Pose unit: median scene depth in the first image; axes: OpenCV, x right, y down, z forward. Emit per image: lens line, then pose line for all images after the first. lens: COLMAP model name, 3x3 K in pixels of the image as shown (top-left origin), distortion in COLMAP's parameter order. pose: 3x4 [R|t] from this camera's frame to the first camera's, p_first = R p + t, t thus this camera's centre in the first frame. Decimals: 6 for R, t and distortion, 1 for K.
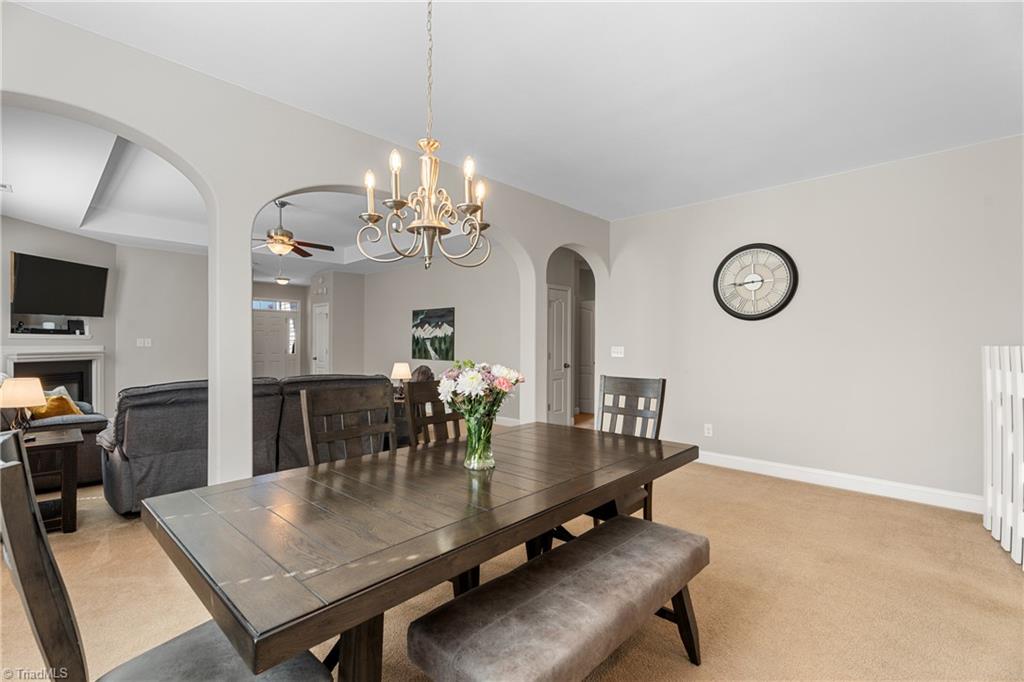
lens RADIAL K [[452.1, 0, 509.9], [0, 452.1, 338.4], [0, 0, 1]] dist [-0.003953, 0.005383]
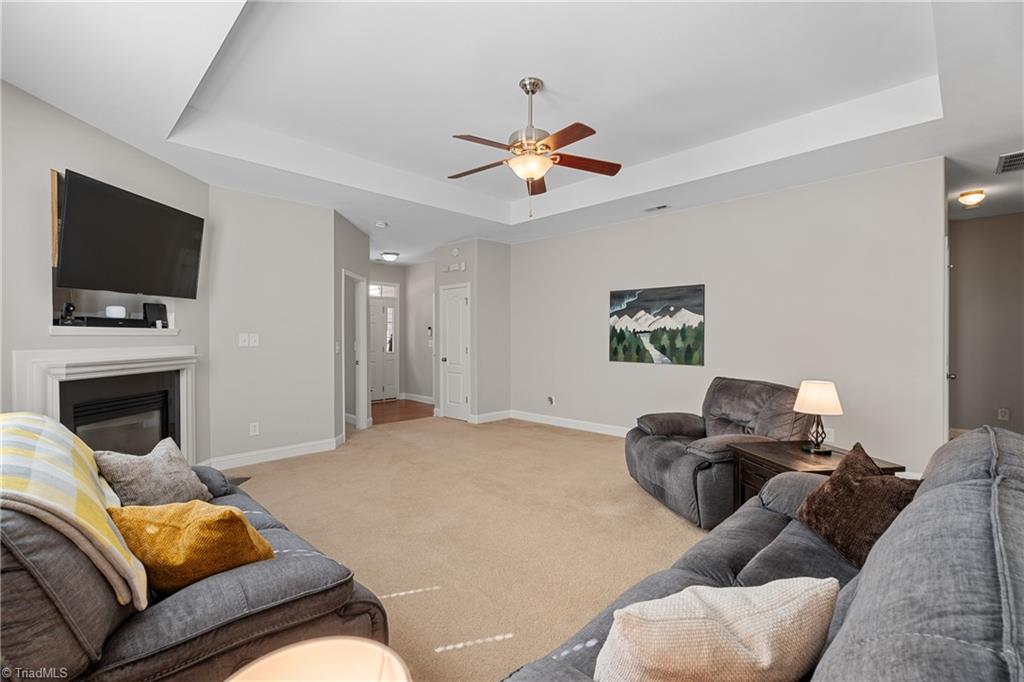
lens RADIAL K [[452.1, 0, 512.3], [0, 452.1, 335.6], [0, 0, 1]] dist [-0.003953, 0.005383]
pose [[0.999664, -0.003916, -0.025622, -0.383120], [0.004181, 0.999938, 0.010284, -0.001913], [0.025580, -0.010388, 0.999619, 0.337524]]
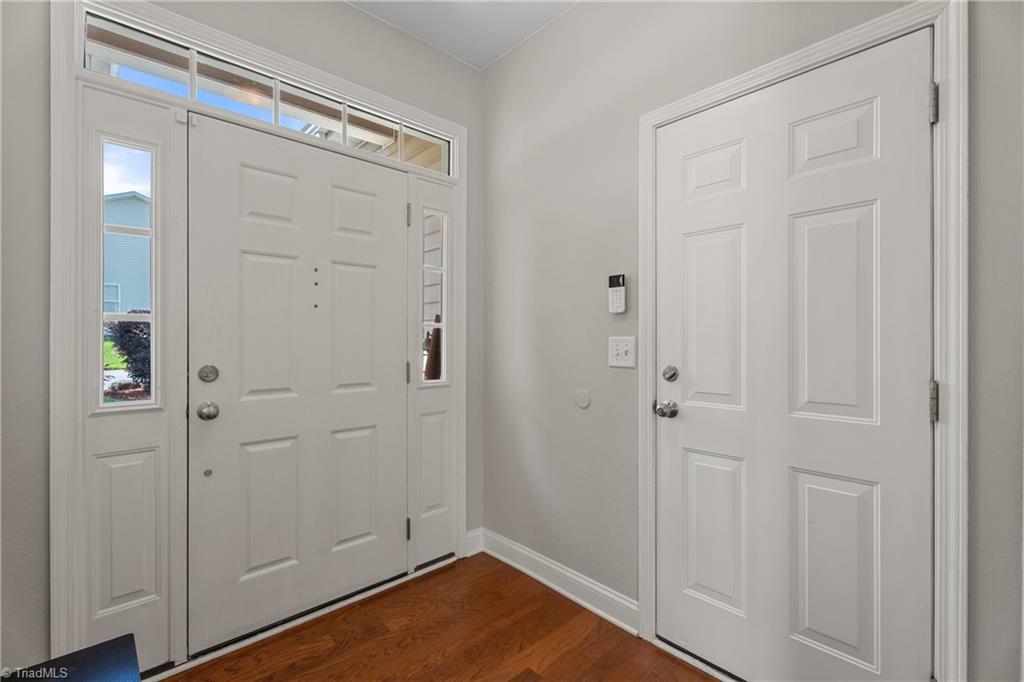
lens RADIAL K [[452.1, 0, 512.0], [0, 452.1, 340.4], [0, 0, 1]] dist [-0.003953, 0.005383]
pose [[0.997334, -0.005563, -0.072762, -0.653096], [0.006217, 0.999942, 0.008769, 0.019592], [0.072709, -0.009198, 0.997311, 1.192342]]
